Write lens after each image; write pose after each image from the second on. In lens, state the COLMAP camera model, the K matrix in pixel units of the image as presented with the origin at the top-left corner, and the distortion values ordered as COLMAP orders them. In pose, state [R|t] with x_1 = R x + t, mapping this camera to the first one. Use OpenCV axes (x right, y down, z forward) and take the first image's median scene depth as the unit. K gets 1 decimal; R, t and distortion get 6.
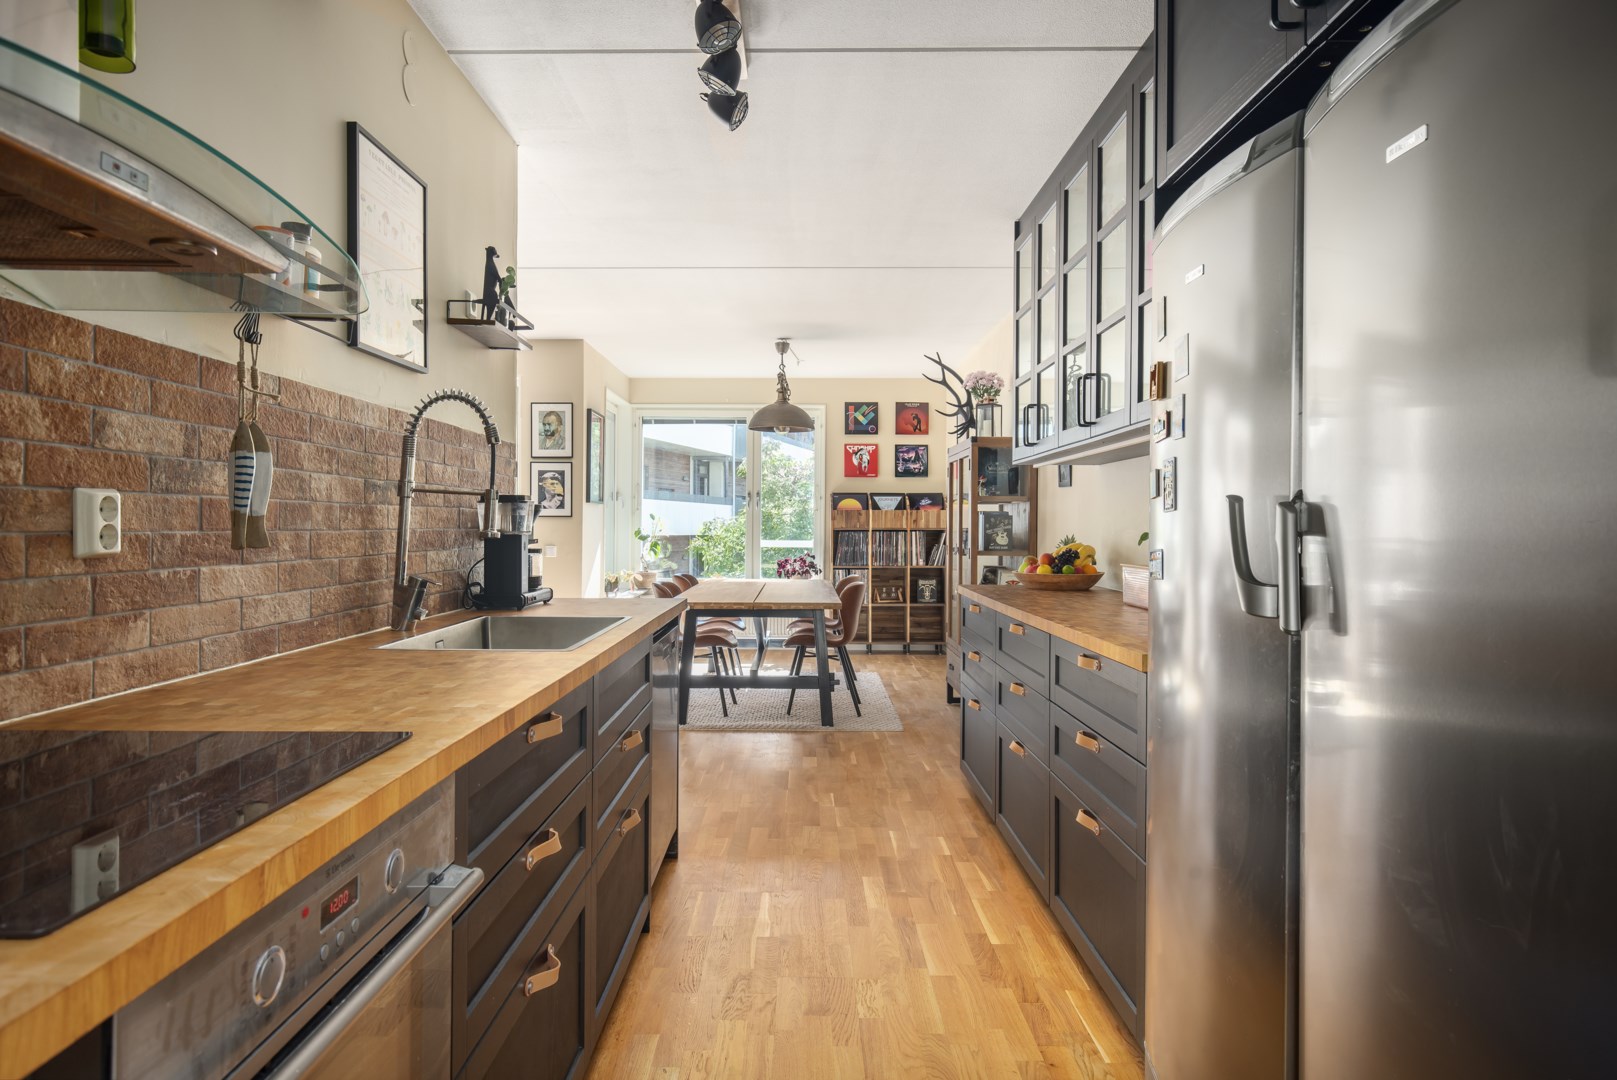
lens RADIAL K [[986.5, 0, 803.0], [0, 986.5, 523.5], [0, 0, 1]] dist [0.003116, 0.000561]
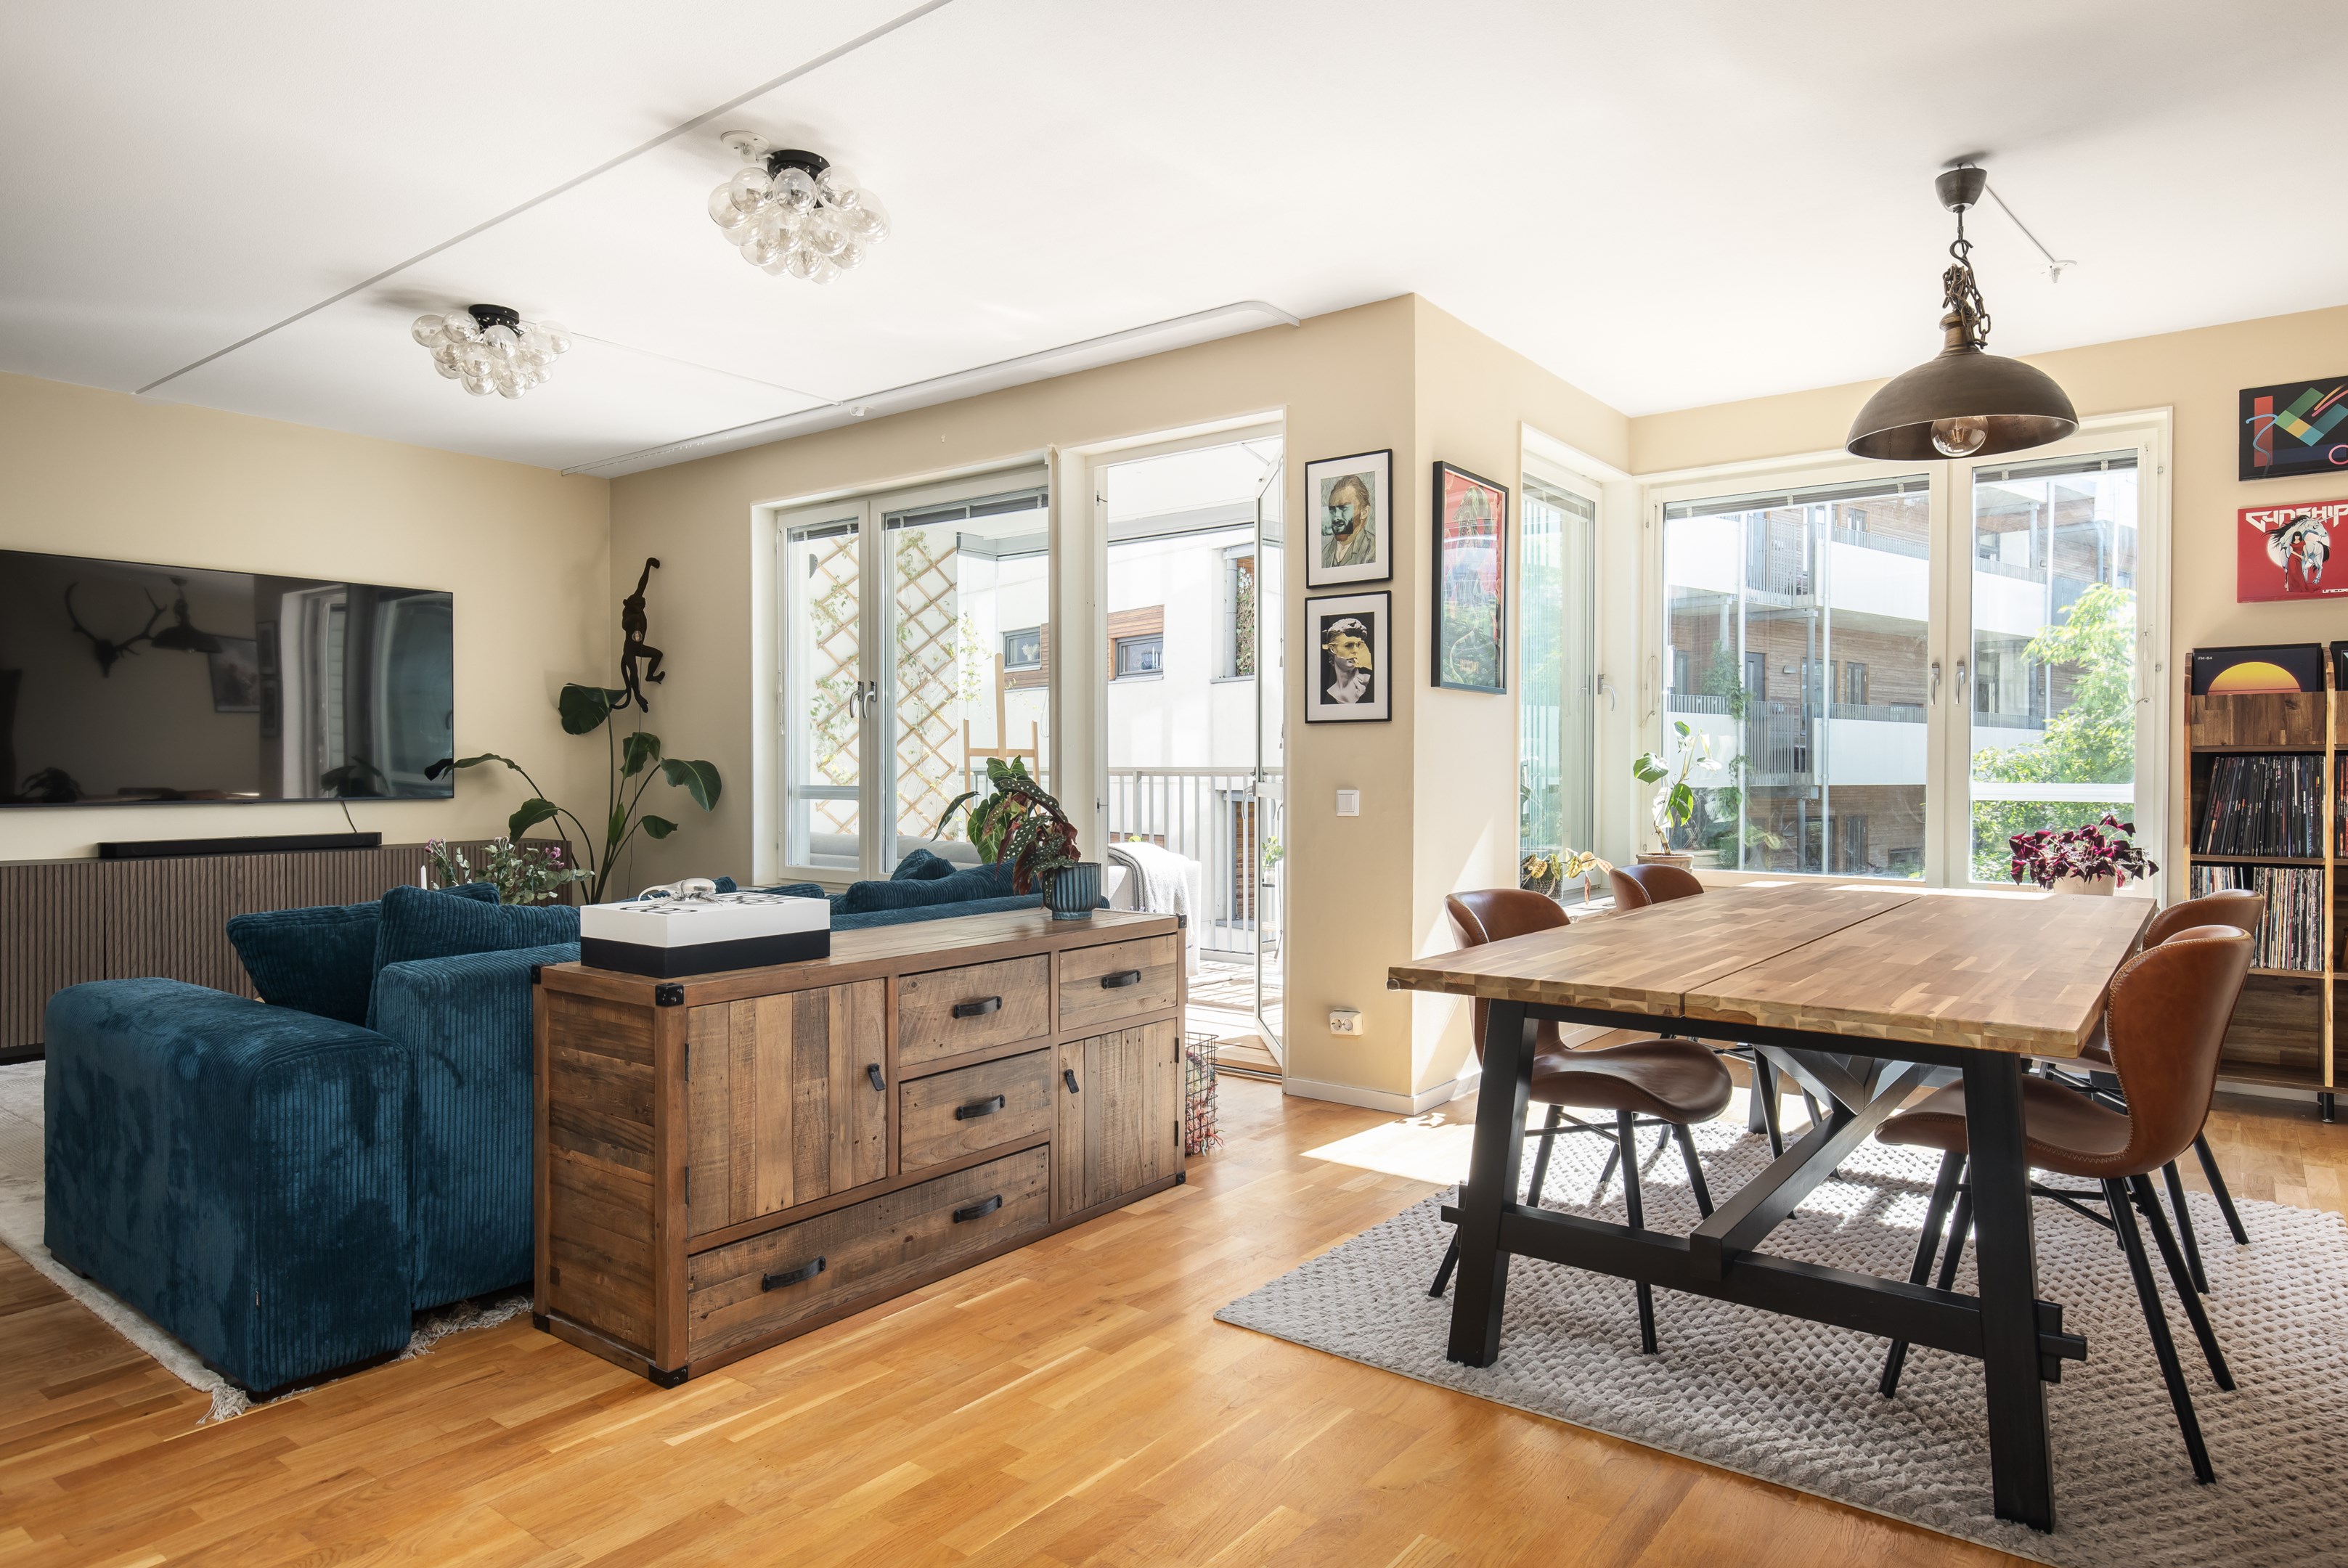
lens RADIAL K [[1384.3, 0, 1174.0], [0, 1384.3, 784.0], [0, 0, 1]] dist [0.000449, -0.000805]
pose [[0.793853, 0.001794, -0.608107, 0.042858], [0.004202, 0.999956, 0.008435, 0.012192], [0.608095, -0.009252, 0.793810, 0.391644]]
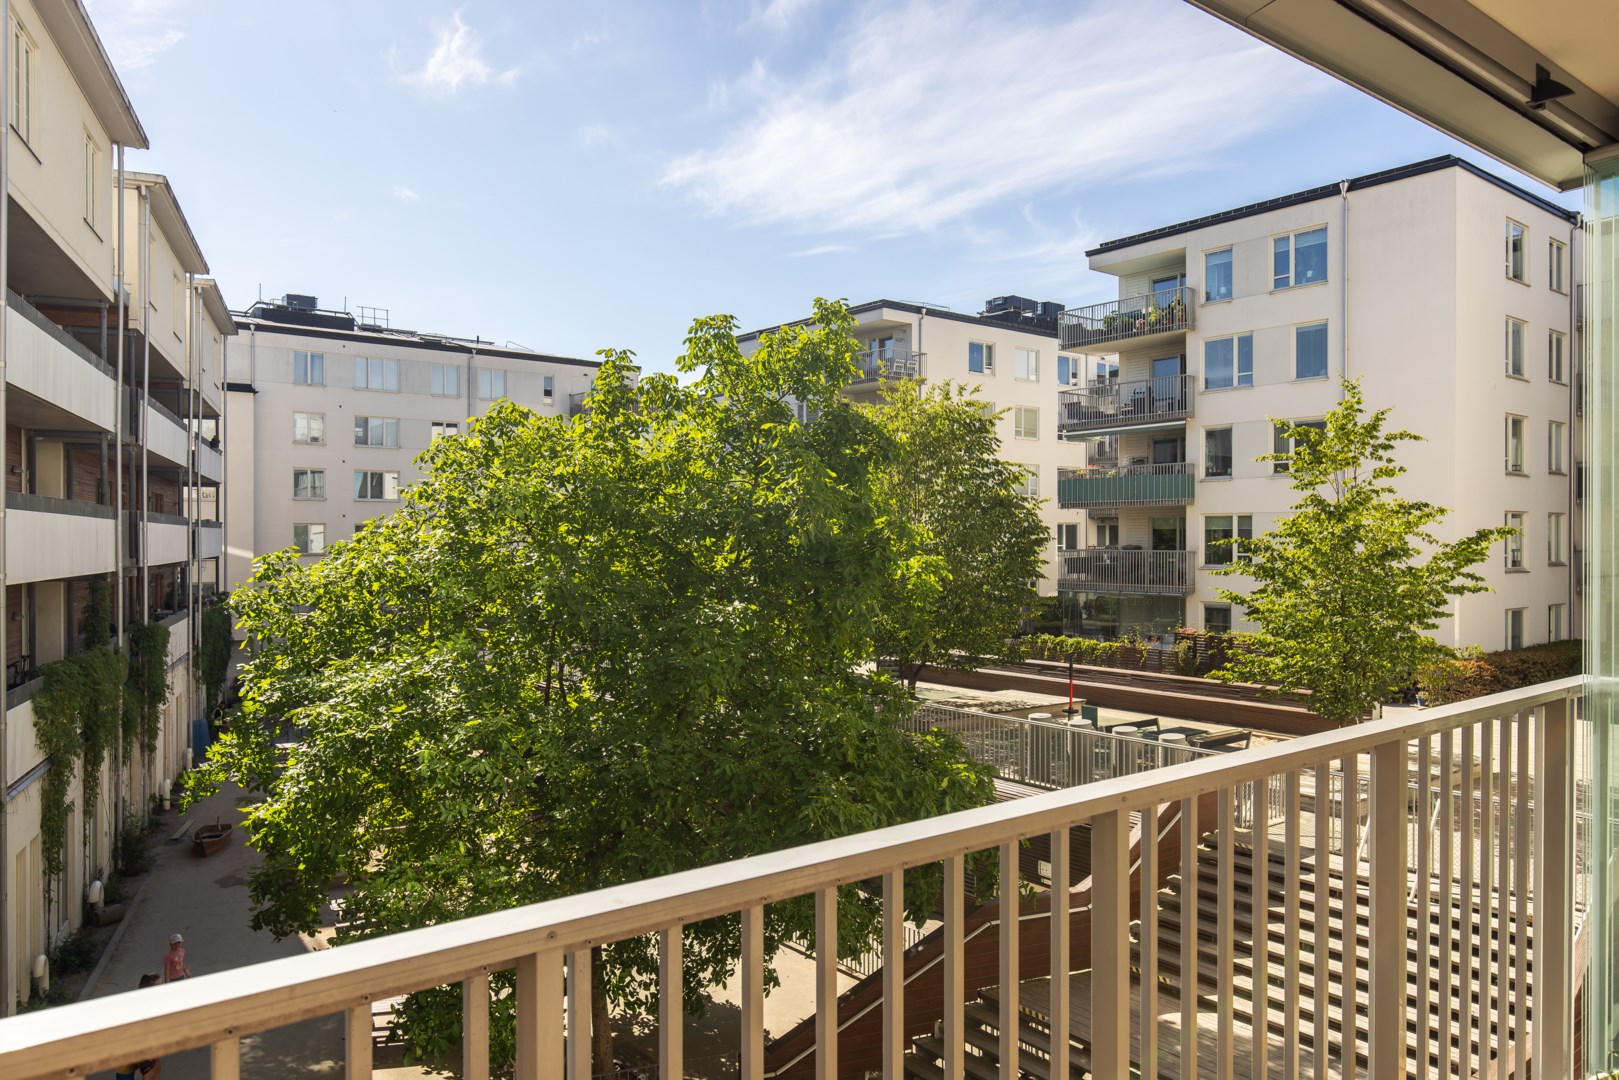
lens RADIAL K [[1095.9, 0, 809.5], [0, 1095.9, 540.0], [0, 0, 1]] dist [0.008196, 0.001185]
pose [[0.786873, -0.008329, 0.617059, -0.610540], [0.004454, 0.999960, 0.007818, -0.034535], [-0.617099, -0.003404, 0.786878, 0.972217]]
